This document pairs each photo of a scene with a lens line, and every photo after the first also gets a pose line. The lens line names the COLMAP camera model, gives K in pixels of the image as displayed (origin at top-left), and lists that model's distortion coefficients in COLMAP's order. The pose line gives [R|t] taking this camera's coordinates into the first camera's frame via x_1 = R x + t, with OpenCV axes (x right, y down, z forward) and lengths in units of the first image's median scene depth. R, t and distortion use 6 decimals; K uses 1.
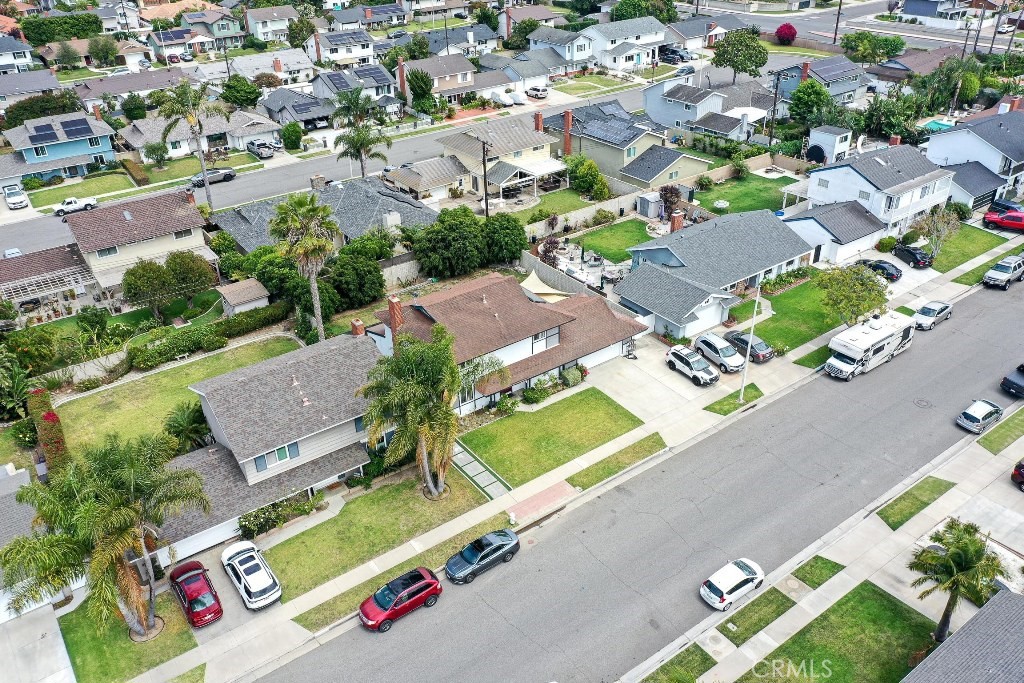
lens RADIAL K [[804.7, 0, 512.0], [0, 804.7, 341.5], [0, 0, 1]] dist [0.008335, 0.000335]
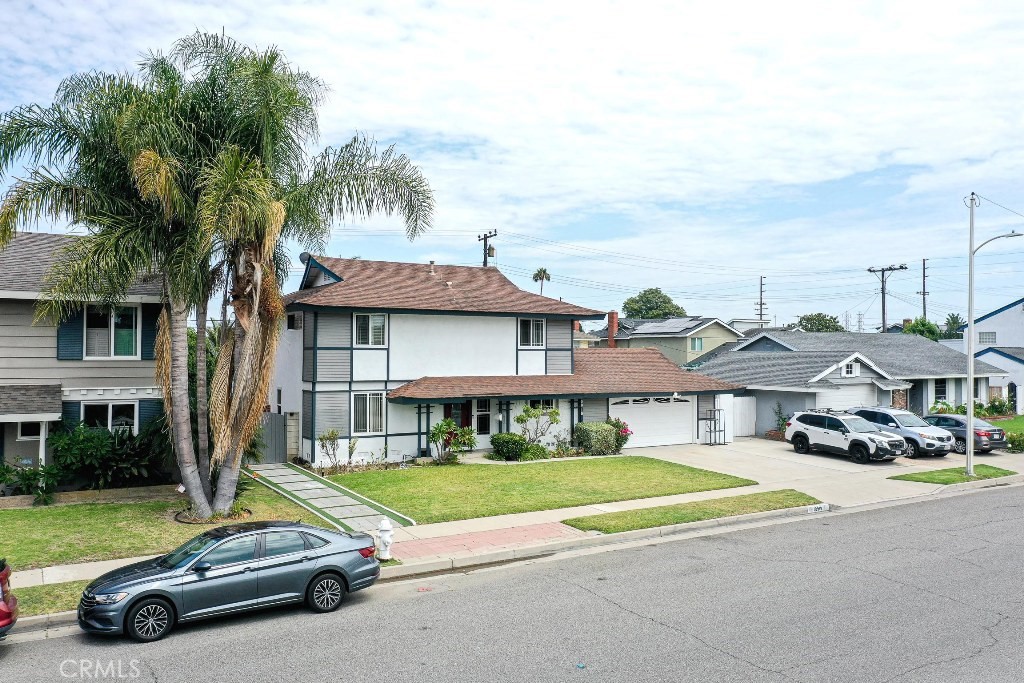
lens RADIAL K [[818.7, 0, 512.0], [0, 818.7, 341.5], [0, 0, 1]] dist [0.014083, 0.003166]
pose [[0.996531, 0.026709, -0.078821, 0.043263], [-0.063239, 0.858705, -0.508553, 0.180156], [0.054101, 0.511774, 0.857415, 0.382603]]
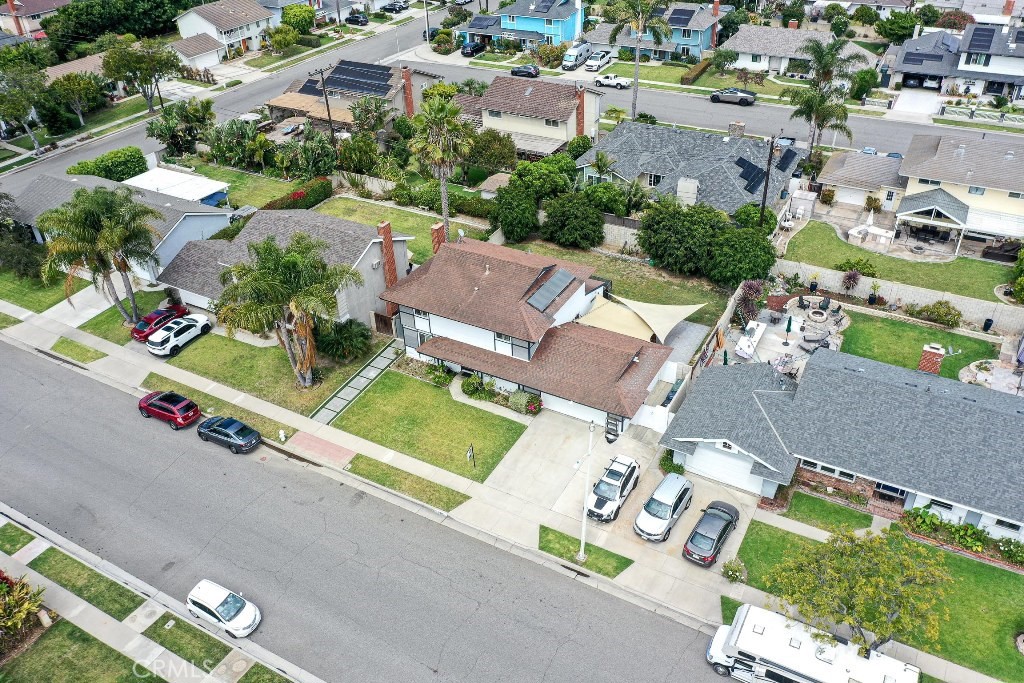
lens RADIAL K [[804.7, 0, 512.0], [0, 804.7, 341.5], [0, 0, 1]] dist [0.008335, 0.000335]
pose [[0.418119, 0.522197, -0.743294, 0.481040], [-0.435792, 0.833254, 0.340256, -0.212064], [0.797033, 0.181654, 0.575968, 0.346720]]
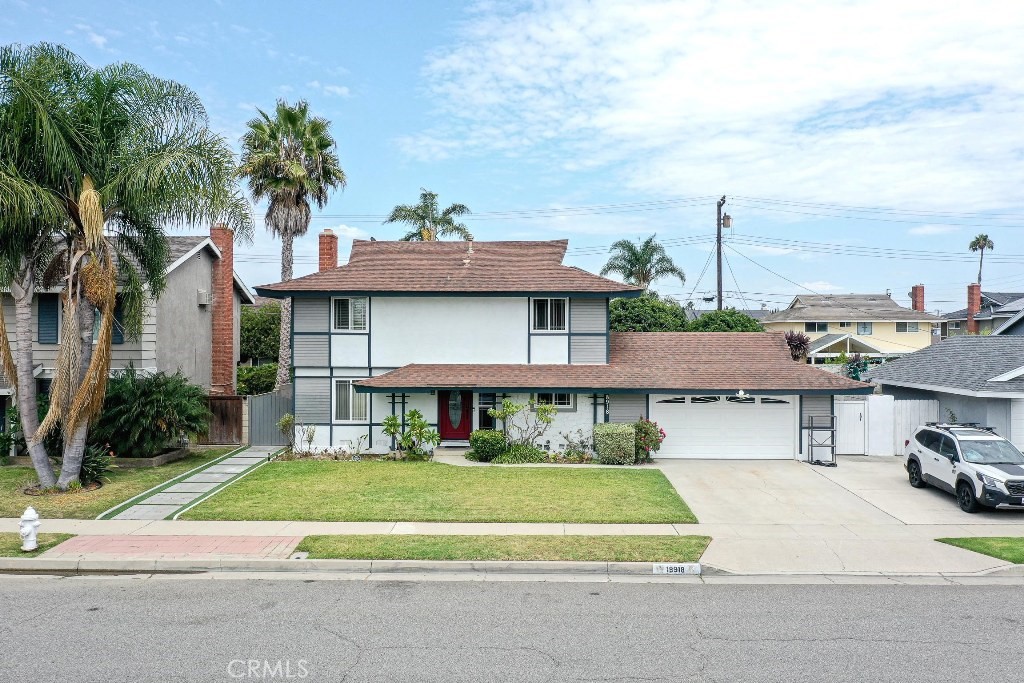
lens RADIAL K [[818.7, 0, 512.0], [0, 818.7, 341.5], [0, 0, 1]] dist [0.014083, 0.003166]
pose [[0.794417, 0.031067, -0.606578, 0.198988], [-0.322680, 0.867680, -0.378165, 0.122551], [0.514567, 0.496151, 0.699325, 0.473042]]
